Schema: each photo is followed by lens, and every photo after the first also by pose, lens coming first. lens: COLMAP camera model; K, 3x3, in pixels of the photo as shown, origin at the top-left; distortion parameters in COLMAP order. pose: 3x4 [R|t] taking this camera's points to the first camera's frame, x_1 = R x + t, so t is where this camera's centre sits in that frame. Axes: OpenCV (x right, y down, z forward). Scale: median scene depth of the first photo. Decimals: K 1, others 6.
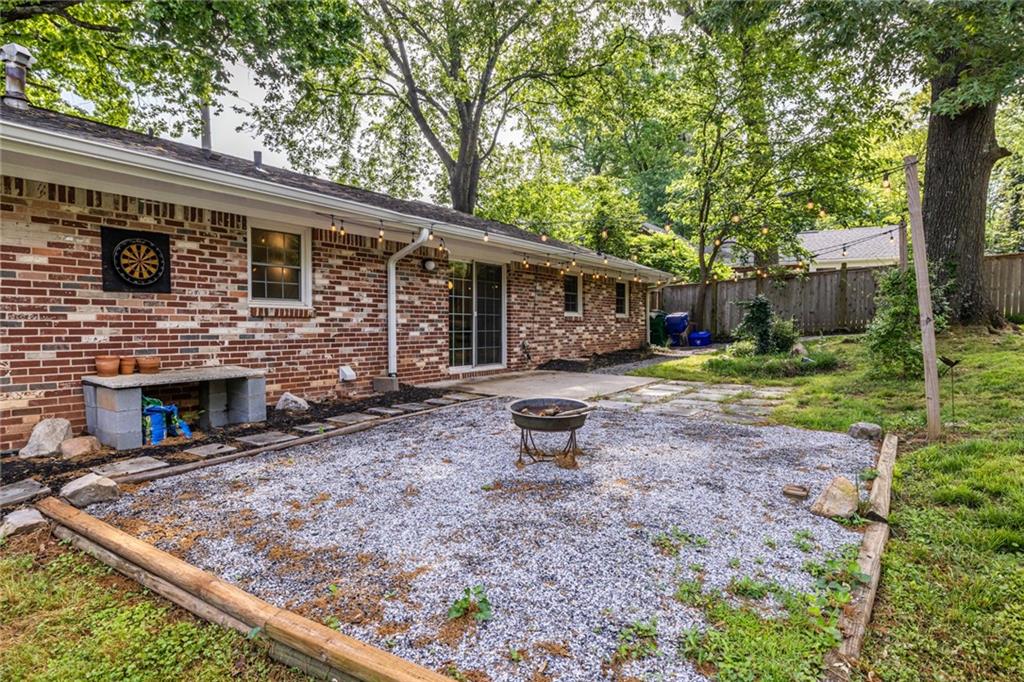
lens RADIAL K [[573.5, 0, 518.7], [0, 573.5, 339.1], [0, 0, 1]] dist [-0.004511, -0.000052]
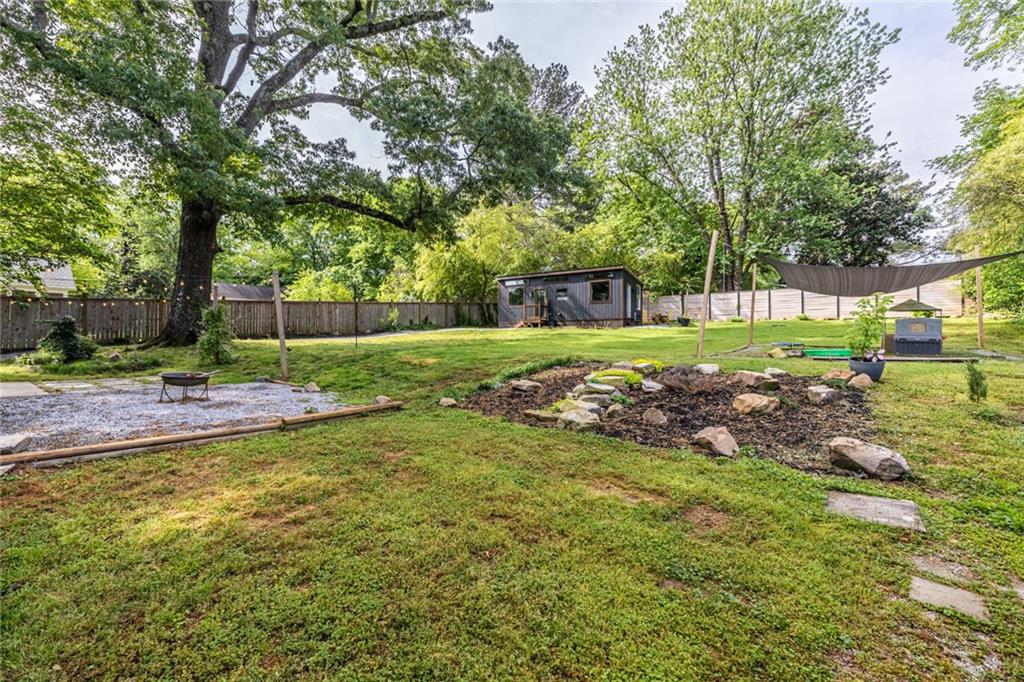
lens RADIAL K [[439.0, 0, 517.7], [0, 439.0, 337.7], [0, 0, 1]] dist [0.009100, -0.004123]
pose [[0.080010, 0.007405, 0.996767, -0.879883], [0.031543, 0.999453, -0.009957, 0.026263], [-0.996295, 0.032238, 0.079733, -0.176782]]
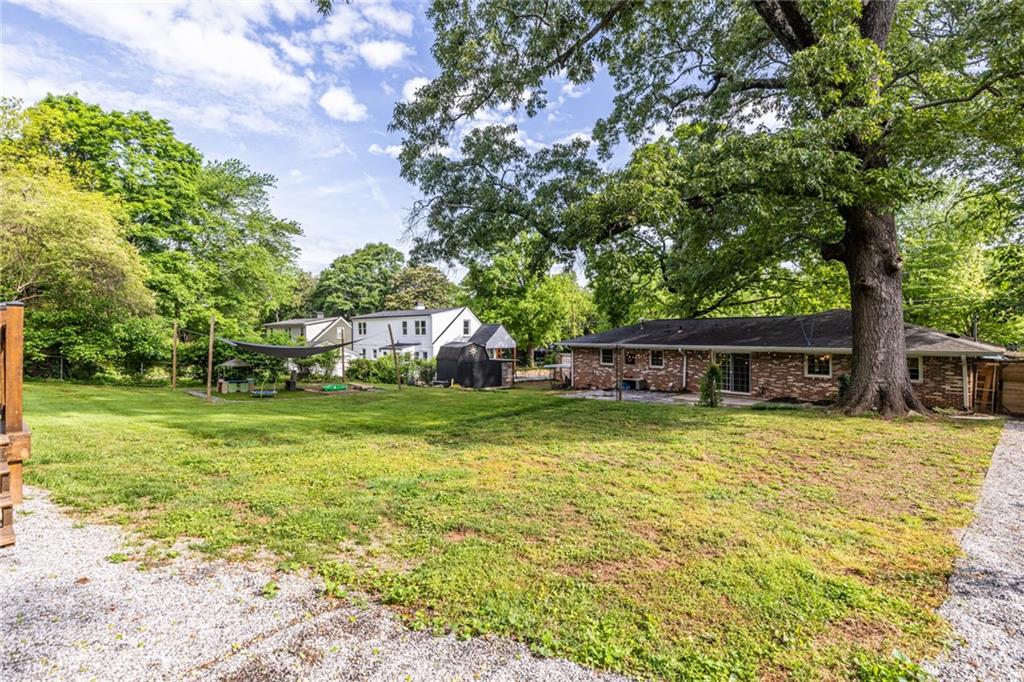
lens RADIAL K [[454.8, 0, 507.5], [0, 454.8, 333.9], [0, 0, 1]] dist [-0.013284, 0.000095]
pose [[-0.260757, -0.001620, -0.965403, 3.178958], [-0.022861, 0.999729, 0.004497, -0.294139], [0.965134, 0.023242, -0.260723, 0.763913]]
